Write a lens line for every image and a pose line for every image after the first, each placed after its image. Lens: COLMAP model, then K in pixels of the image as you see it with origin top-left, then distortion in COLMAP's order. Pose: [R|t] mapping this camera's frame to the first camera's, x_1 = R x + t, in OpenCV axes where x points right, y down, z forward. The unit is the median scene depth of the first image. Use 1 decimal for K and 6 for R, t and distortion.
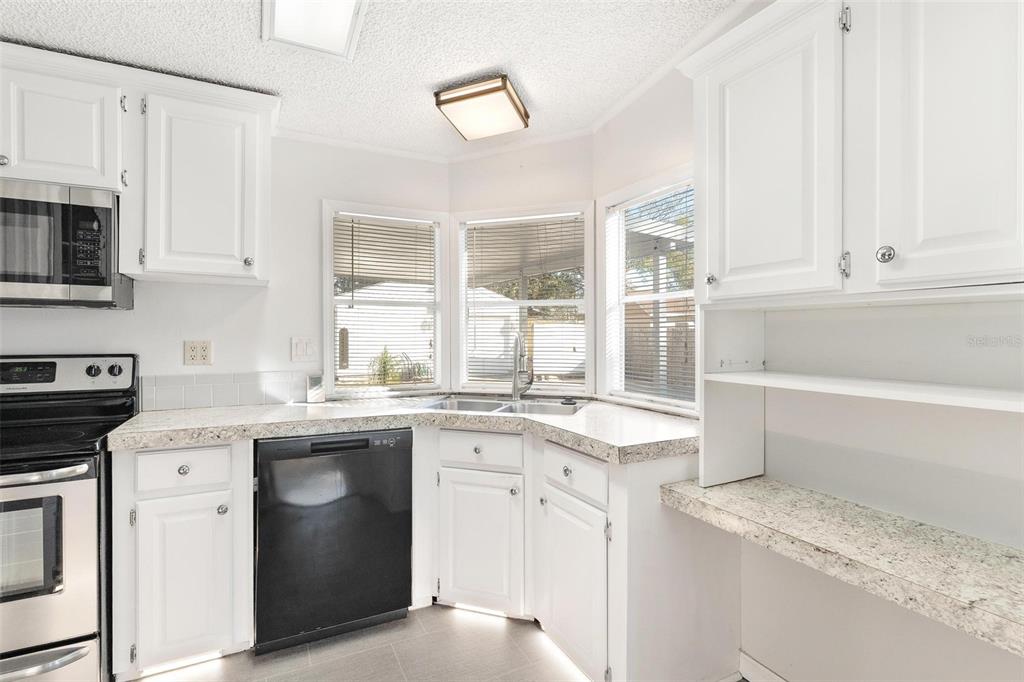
lens RADIAL K [[495.8, 0, 507.4], [0, 495.8, 337.5], [0, 0, 1]] dist [0.005860, -0.001780]
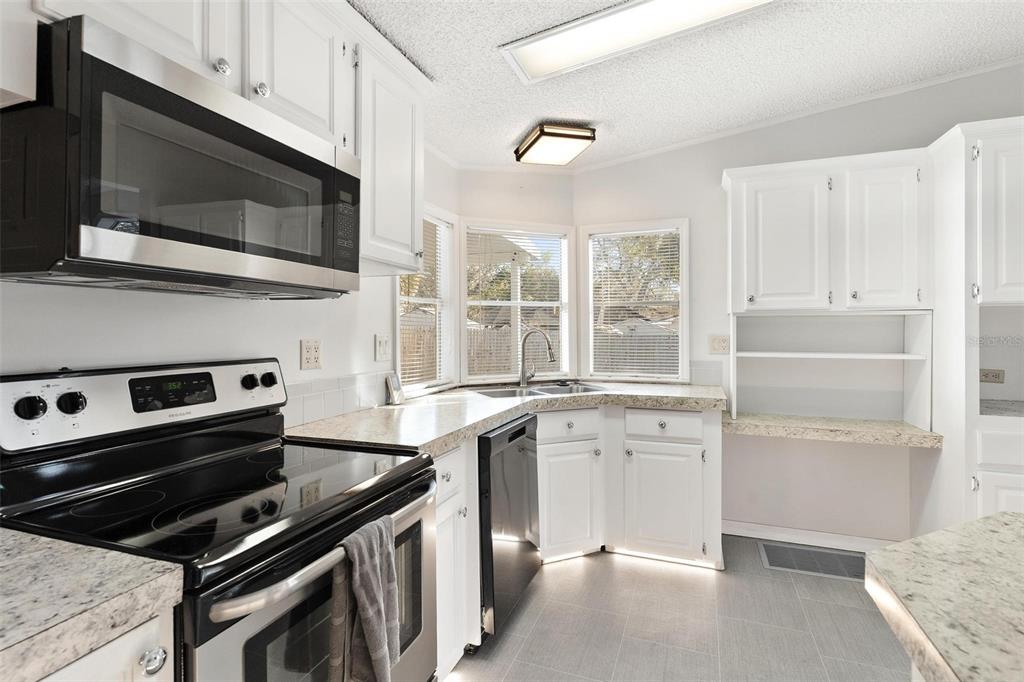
lens RADIAL K [[495.8, 0, 510.0], [0, 495.8, 329.0], [0, 0, 1]] dist [0.005860, -0.001780]
pose [[0.738826, -0.001045, 0.673895, -1.099565], [0.007450, 0.999950, -0.006618, -0.003392], [-0.673855, 0.009910, 0.738797, 0.213712]]
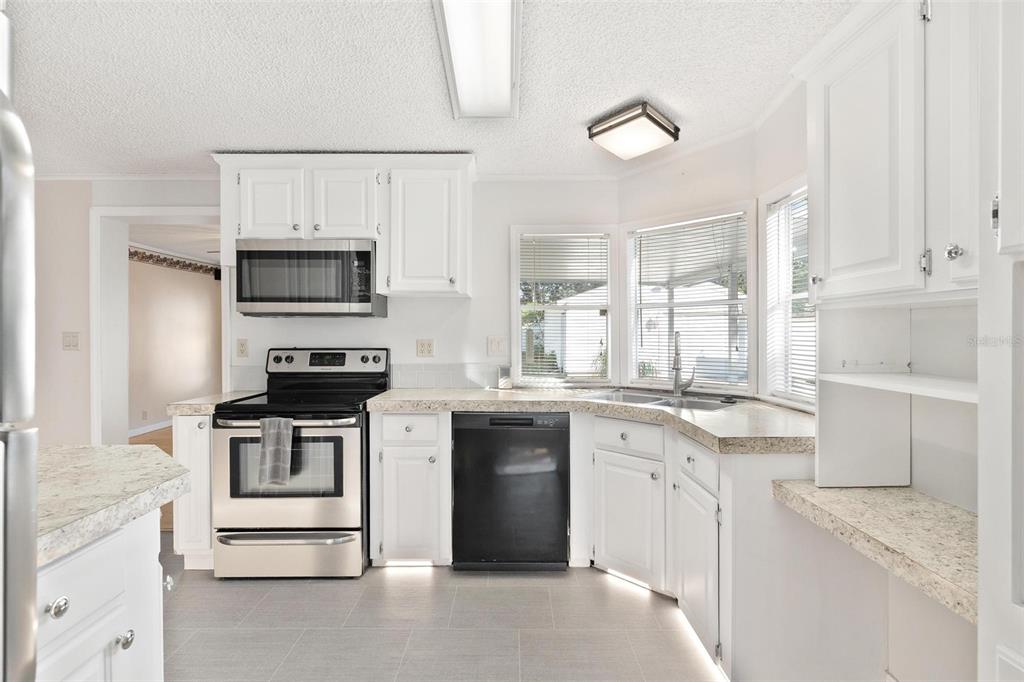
lens RADIAL K [[495.8, 0, 508.8], [0, 495.8, 338.0], [0, 0, 1]] dist [0.005860, -0.001780]
pose [[0.892901, 0.001623, -0.450249, 0.238782], [-0.000199, 0.999995, 0.003208, -0.001248], [0.450252, -0.002775, 0.892897, -0.143876]]
